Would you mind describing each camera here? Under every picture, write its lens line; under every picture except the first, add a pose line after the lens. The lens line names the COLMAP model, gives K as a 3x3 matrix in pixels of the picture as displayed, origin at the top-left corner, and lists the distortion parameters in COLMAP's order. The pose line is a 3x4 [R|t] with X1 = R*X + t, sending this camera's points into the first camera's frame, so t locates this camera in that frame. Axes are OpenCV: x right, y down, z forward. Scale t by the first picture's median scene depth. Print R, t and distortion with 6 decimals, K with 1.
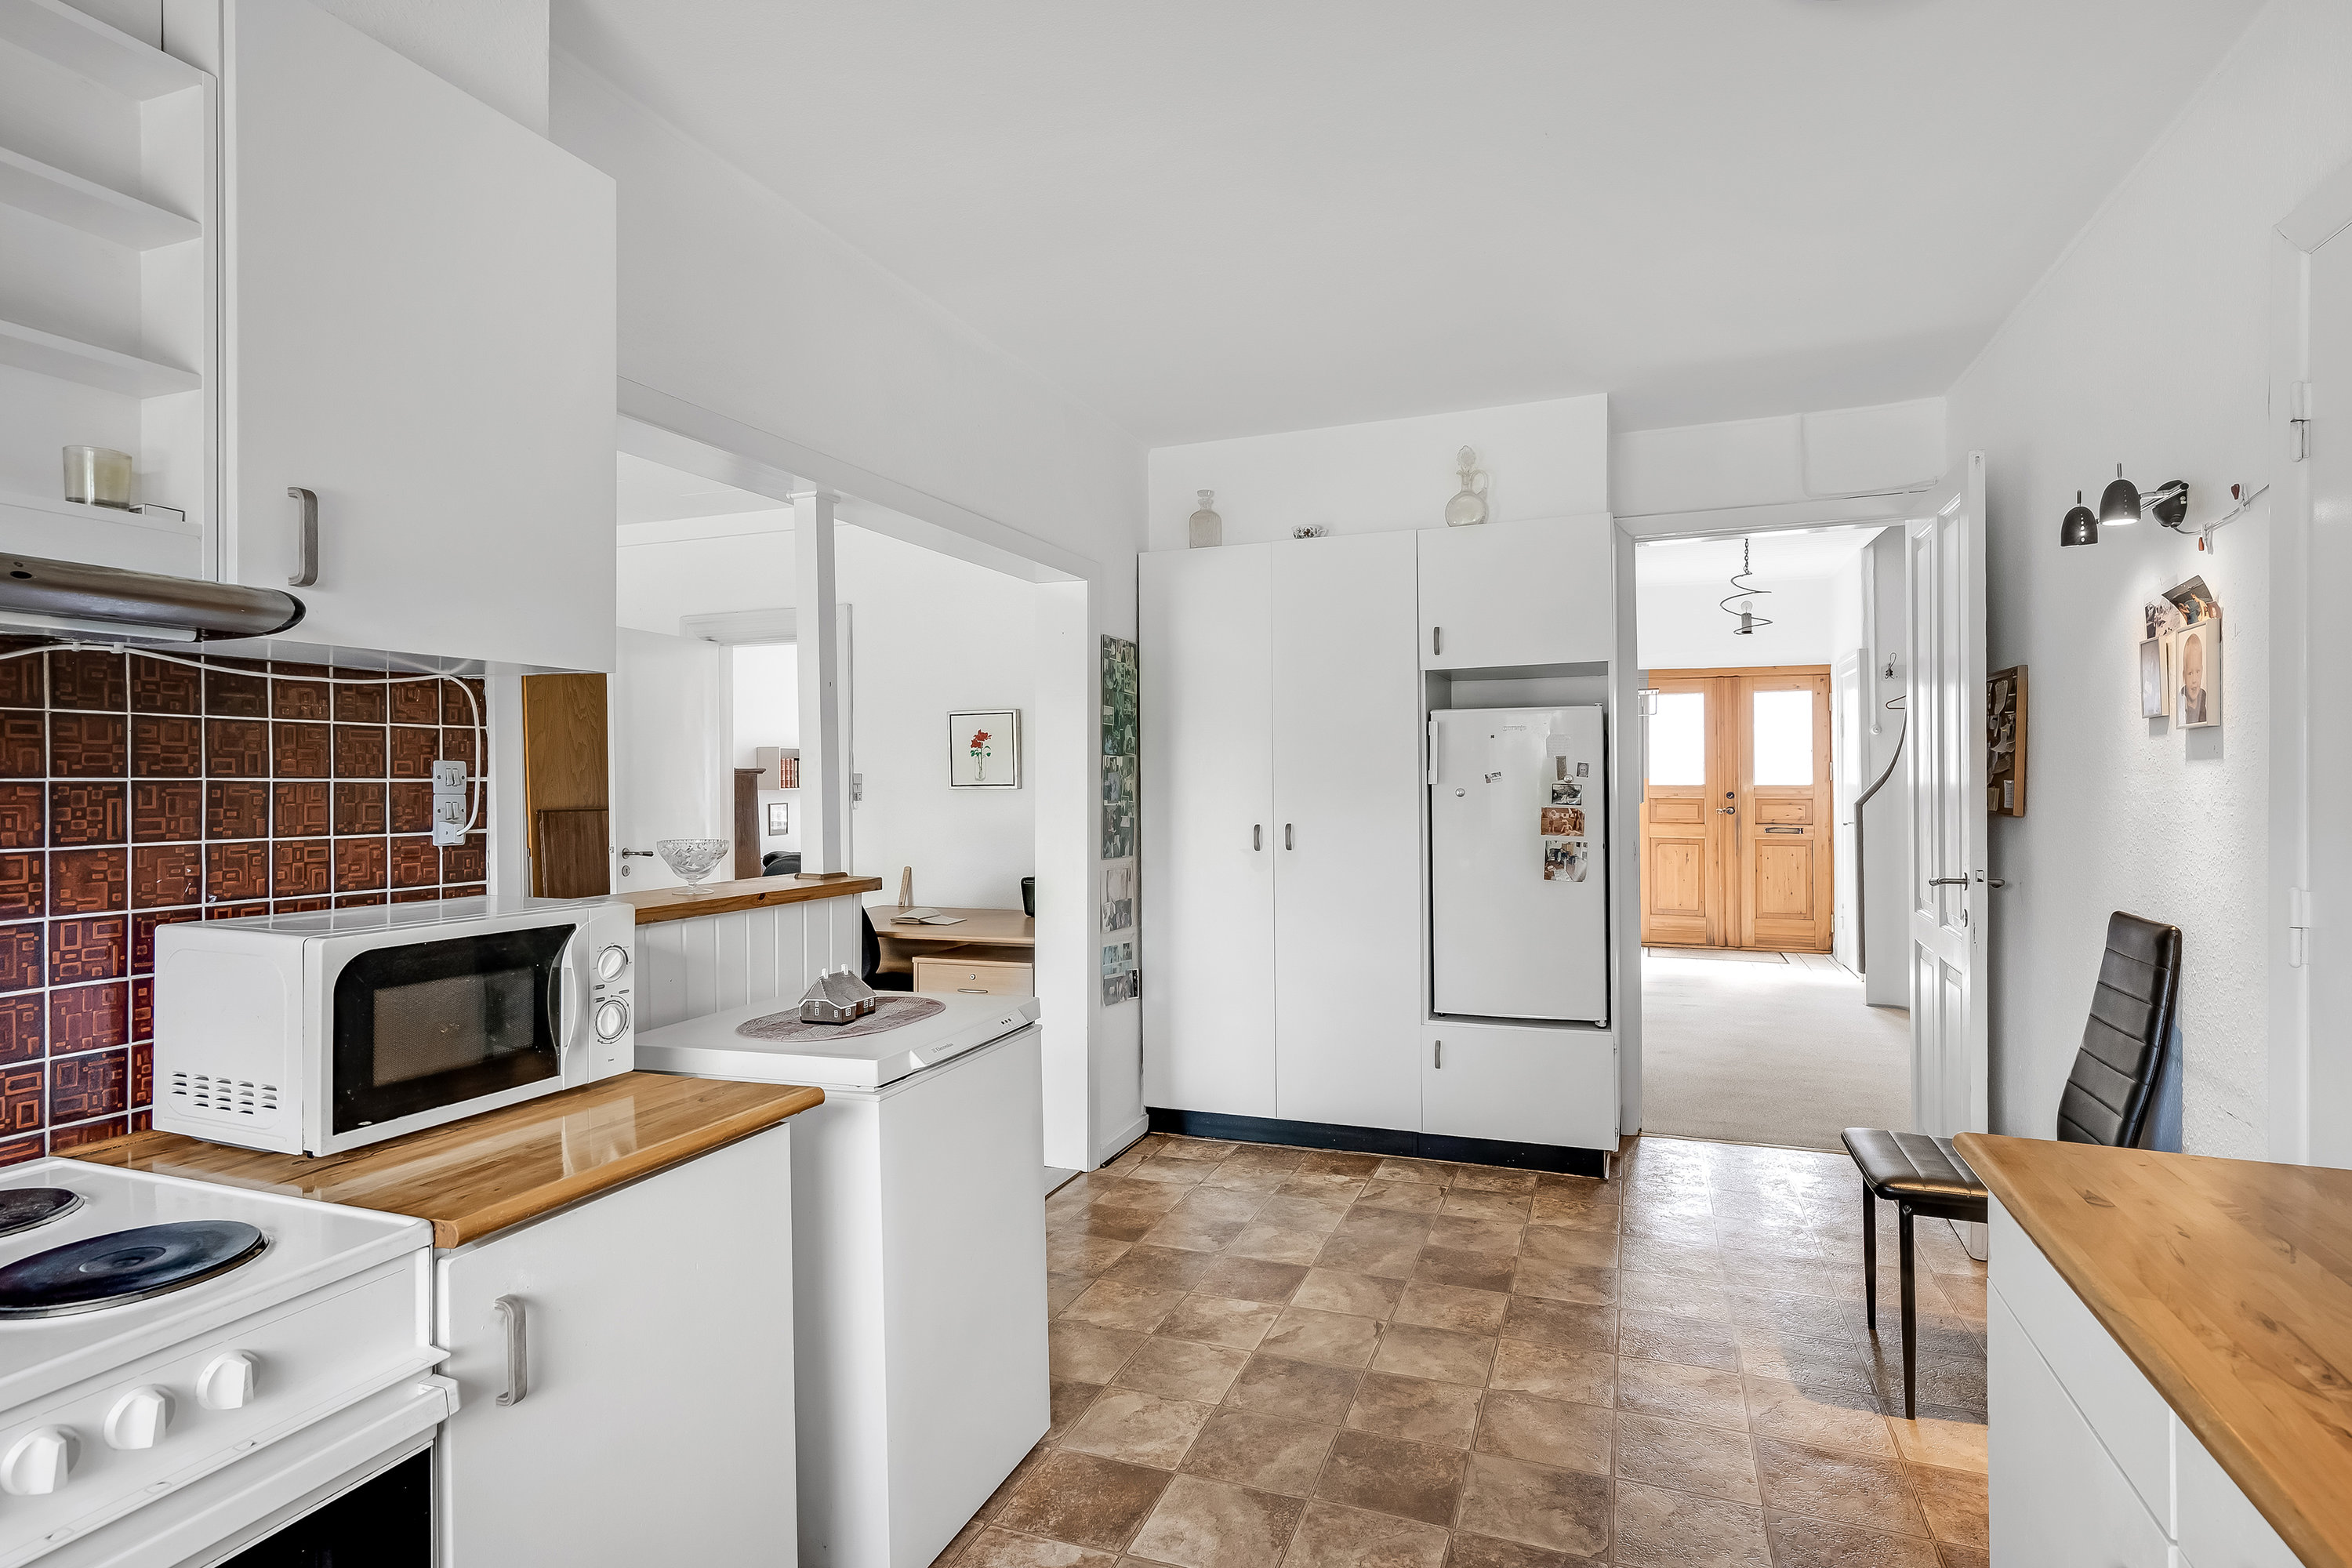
lens RADIAL K [[1276.7, 0, 1177.1], [0, 1276.7, 778.6], [0, 0, 1]] dist [0.026432, 0.000146]
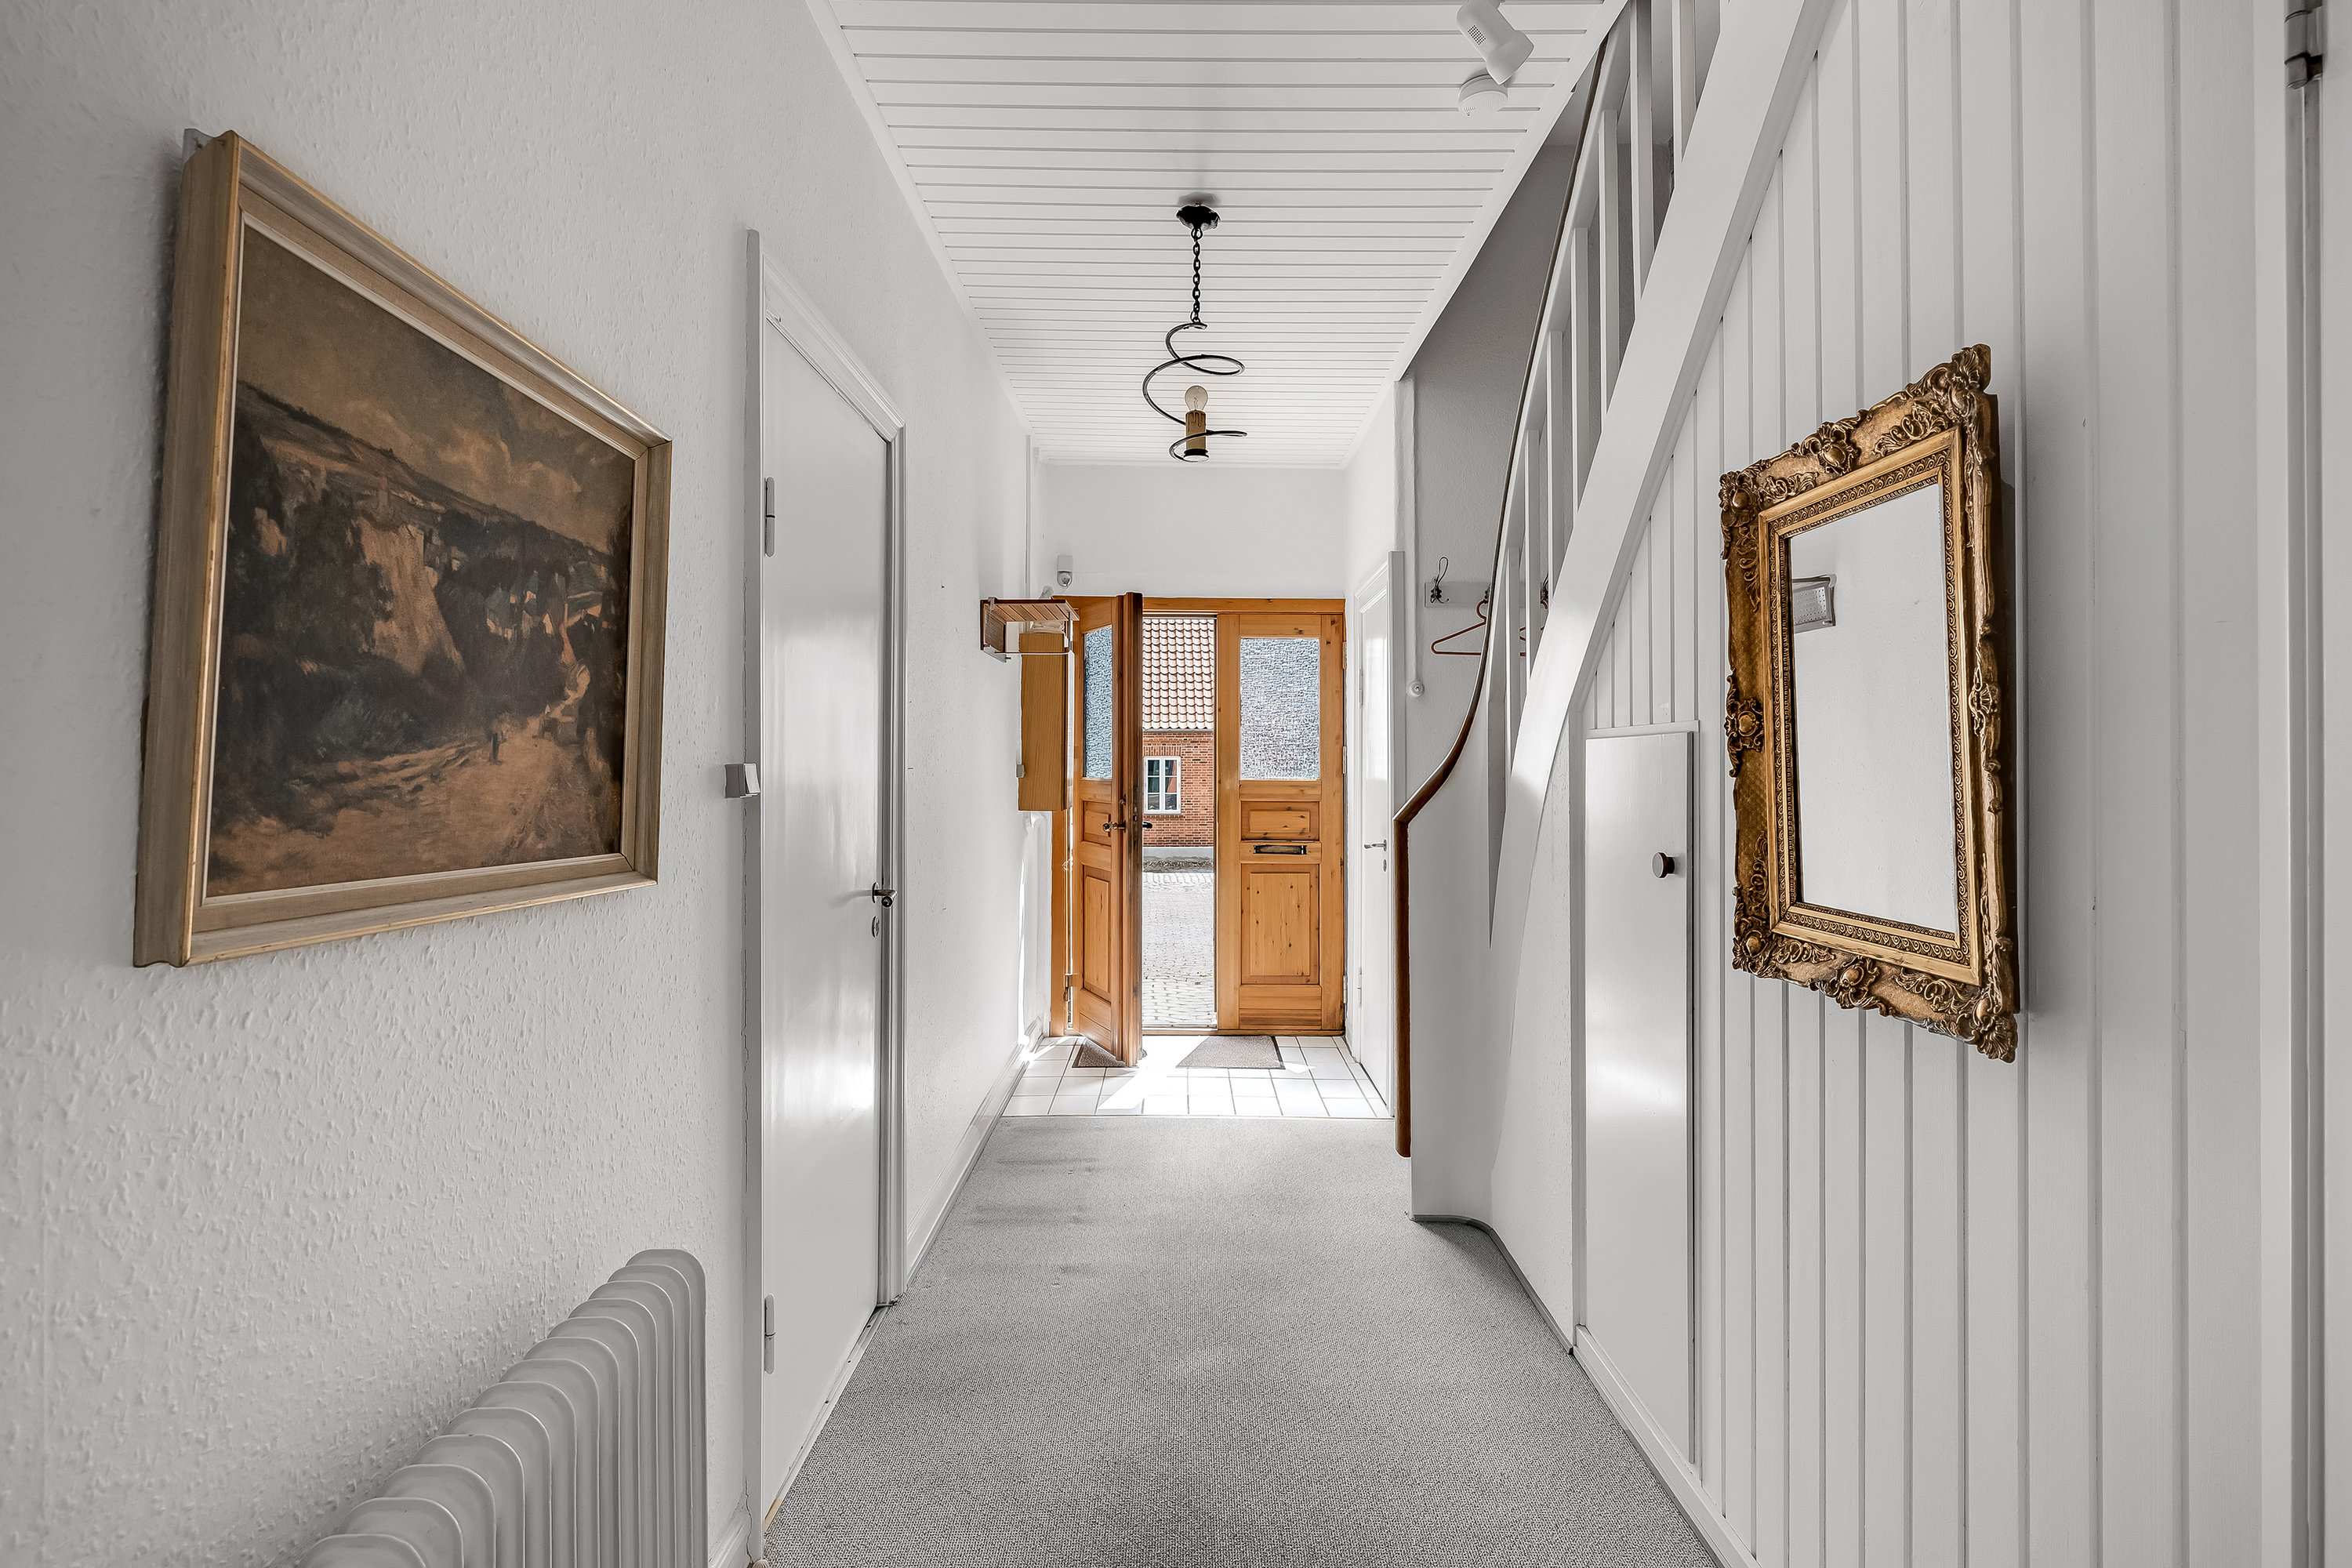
lens RADIAL K [[1276.7, 0, 1177.1], [0, 1276.7, 778.6], [0, 0, 1]] dist [0.026432, 0.000146]
pose [[0.939612, 0.004004, 0.342217, 0.201938], [-0.006537, 0.999959, 0.006247, -0.000019], [-0.342178, -0.008107, 0.939600, 0.409478]]
